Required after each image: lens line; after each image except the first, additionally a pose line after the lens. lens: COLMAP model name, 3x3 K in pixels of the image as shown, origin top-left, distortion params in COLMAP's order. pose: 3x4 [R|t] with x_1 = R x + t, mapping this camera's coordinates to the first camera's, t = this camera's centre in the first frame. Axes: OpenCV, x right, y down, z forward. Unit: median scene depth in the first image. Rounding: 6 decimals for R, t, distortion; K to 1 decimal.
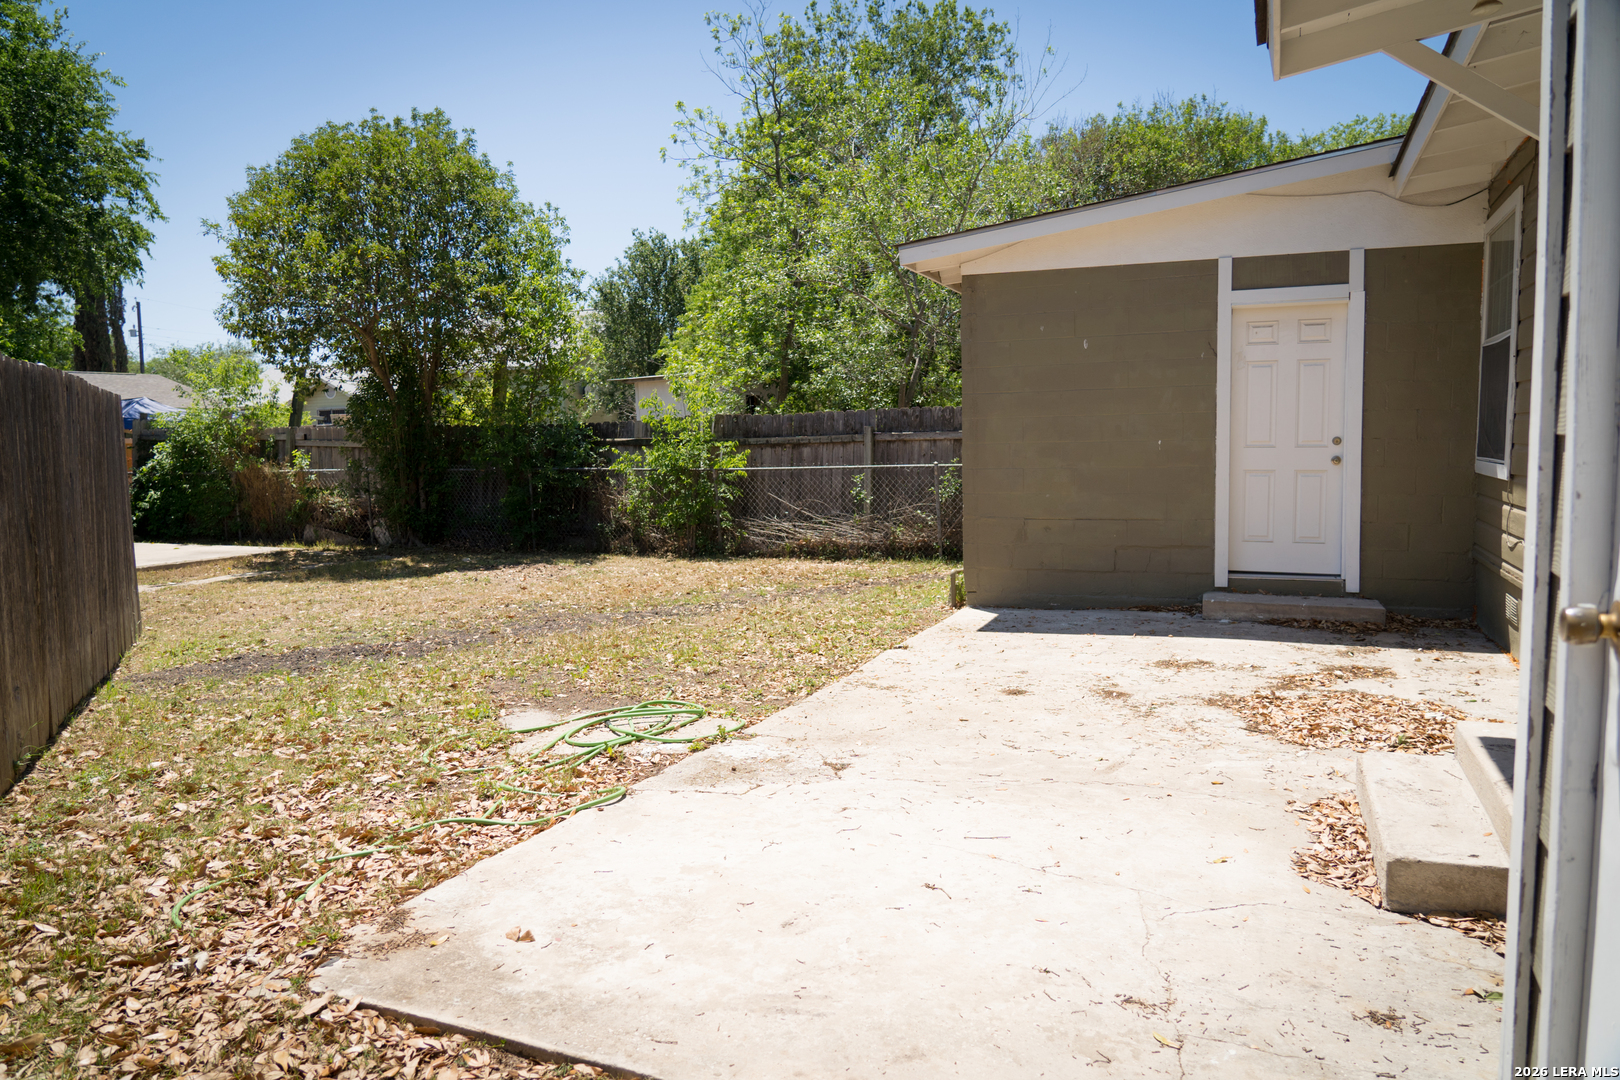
lens RADIAL K [[1108.2, 0, 851.5], [0, 1108.2, 545.7], [0, 0, 1]] dist [-0.058581, 0.039525]
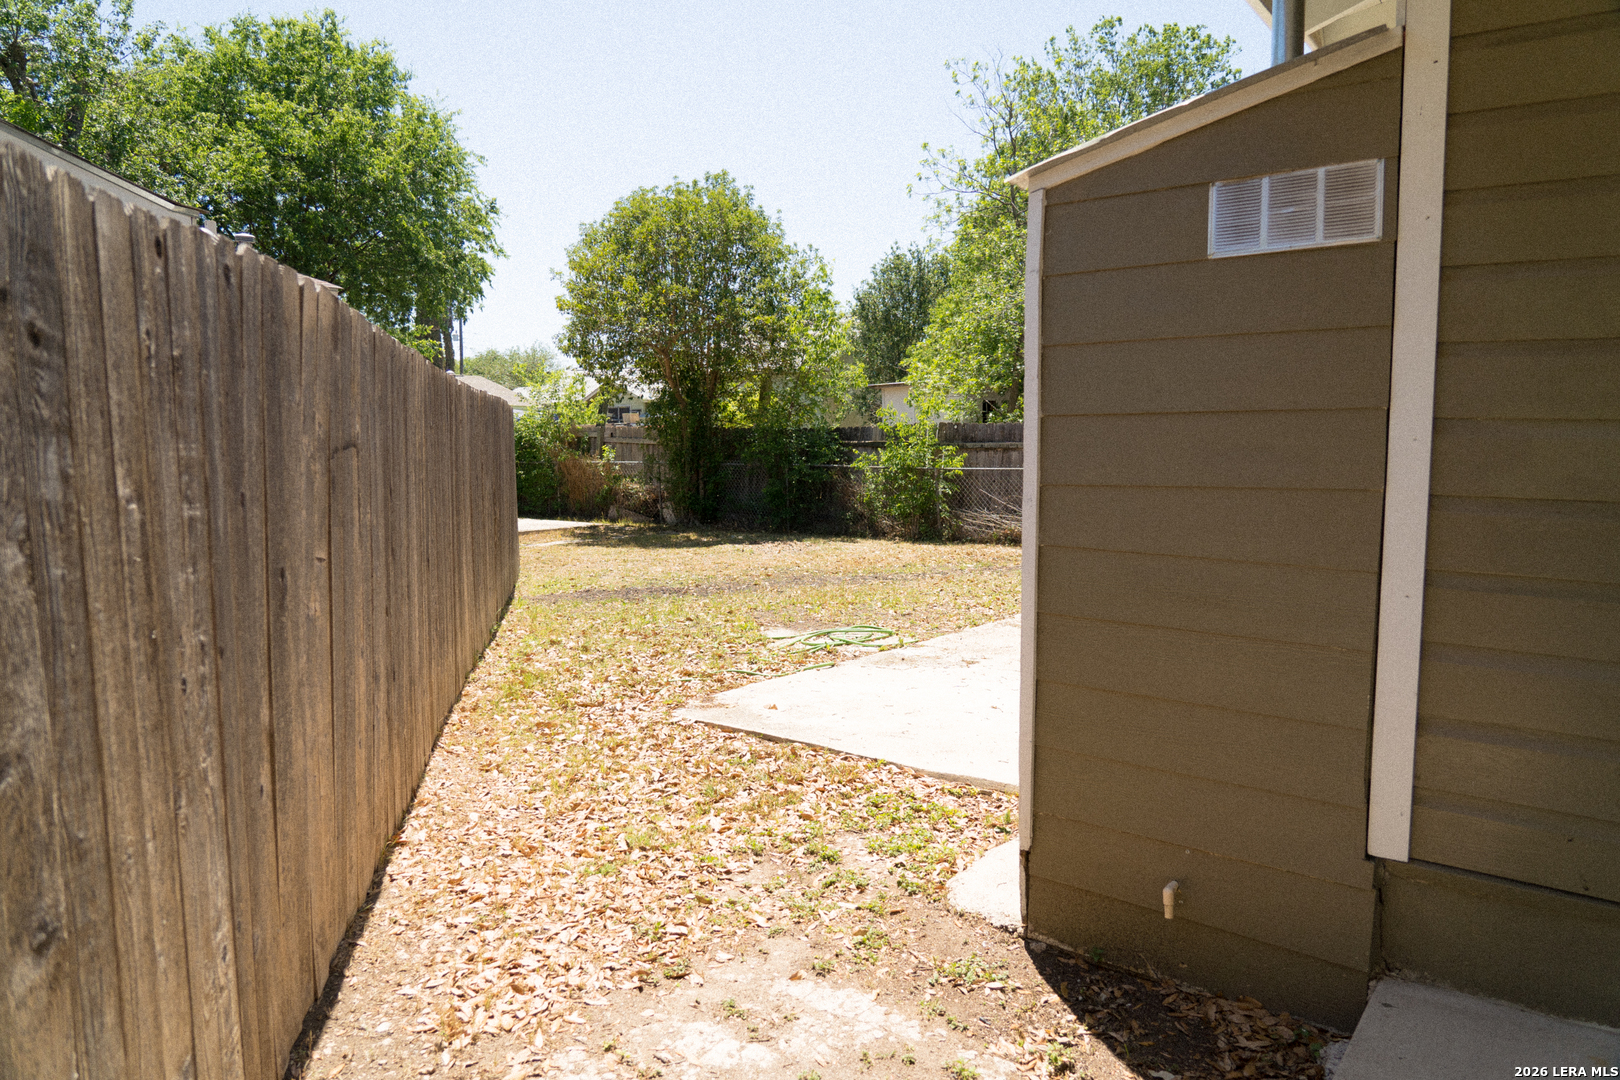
lens RADIAL K [[1148.2, 0, 817.3], [0, 1148.2, 532.3], [0, 0, 1]] dist [-0.012772, -0.002693]
pose [[0.966734, 0.034031, -0.253509, 0.067222], [-0.037145, 0.999282, -0.007506, 0.013719], [0.253072, 0.016673, 0.967304, -0.226037]]
